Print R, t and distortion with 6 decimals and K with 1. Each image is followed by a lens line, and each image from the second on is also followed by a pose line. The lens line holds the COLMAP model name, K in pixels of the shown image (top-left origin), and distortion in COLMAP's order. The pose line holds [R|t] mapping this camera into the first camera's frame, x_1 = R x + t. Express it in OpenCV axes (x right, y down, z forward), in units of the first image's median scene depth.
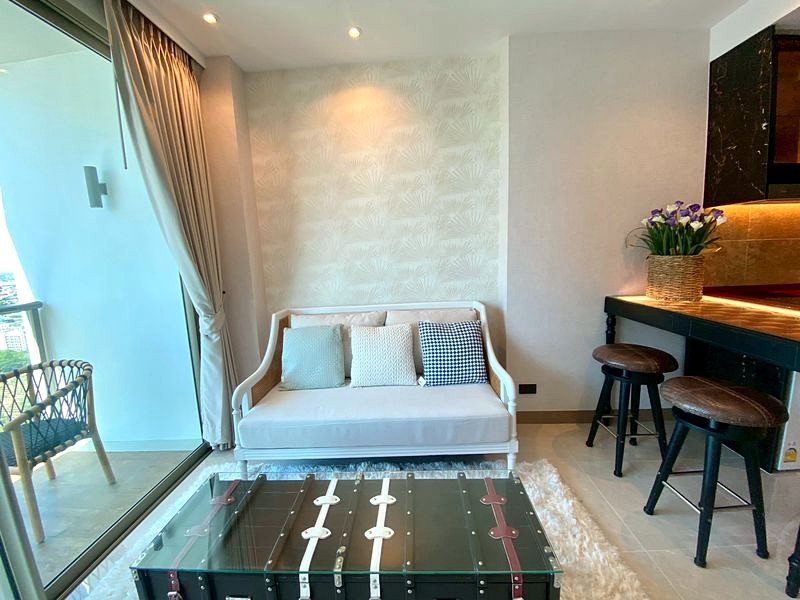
lens RADIAL K [[324.6, 0, 398.3], [0, 324.6, 302.4], [0, 0, 1]] dist [0.035743, -0.026608]
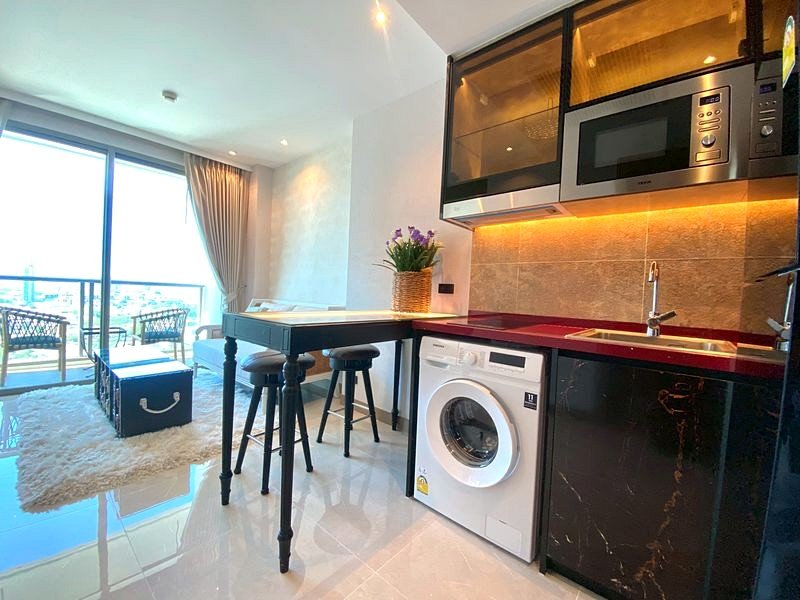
lens RADIAL K [[324.6, 0, 398.3], [0, 324.6, 302.4], [0, 0, 1]] dist [0.035743, -0.026608]
pose [[0.775294, 0.096947, -0.624116, 1.380077], [-0.173344, 0.982866, -0.062660, 0.029355], [0.607348, 0.156767, 0.778815, 0.114538]]
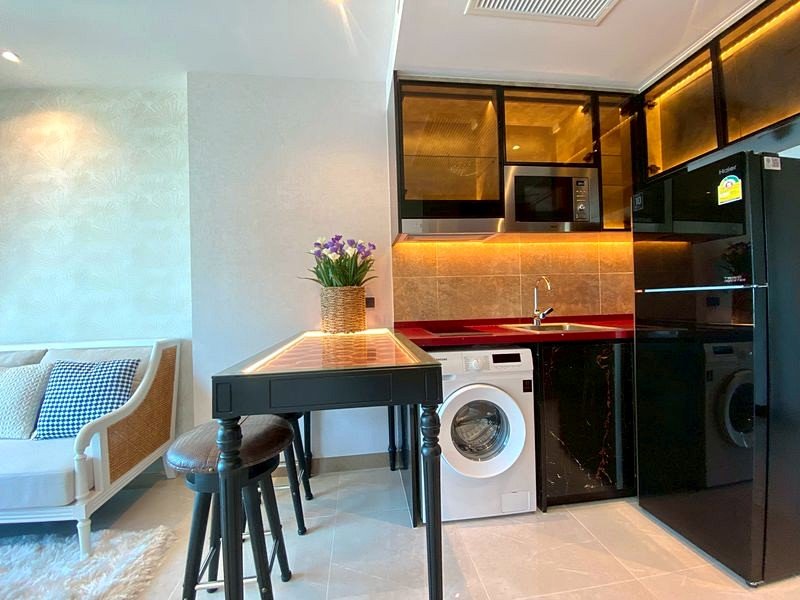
lens RADIAL K [[324.6, 0, 398.3], [0, 324.6, 302.4], [0, 0, 1]] dist [0.035743, -0.026608]
pose [[0.988152, 0.015495, 0.152695, 0.788346], [0.008540, 0.987798, -0.155506, 0.050017], [-0.153241, 0.154968, 0.975962, 0.020213]]
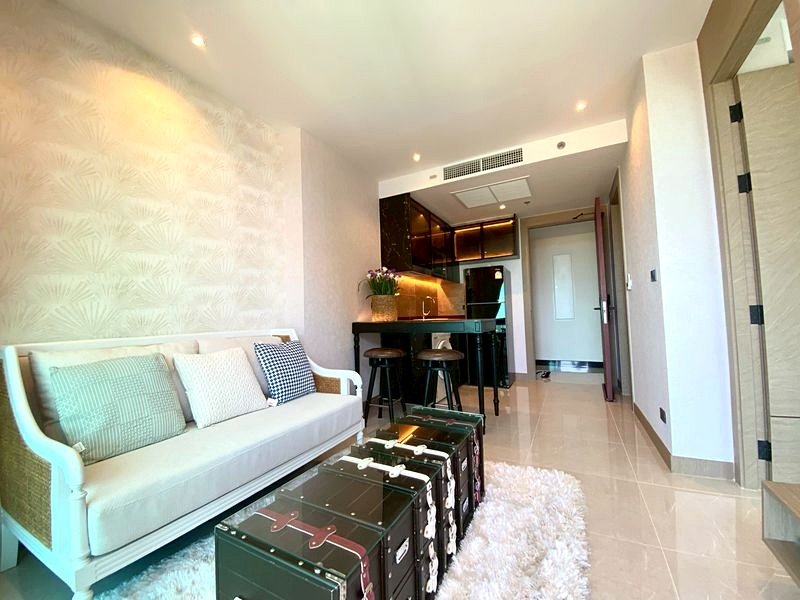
lens RADIAL K [[324.6, 0, 398.3], [0, 324.6, 302.4], [0, 0, 1]] dist [0.035743, -0.026608]
pose [[0.438633, 0.069943, 0.895940, -0.615261], [0.143852, 0.978646, -0.146827, 0.142656], [-0.887078, 0.193286, 0.419205, 0.194118]]
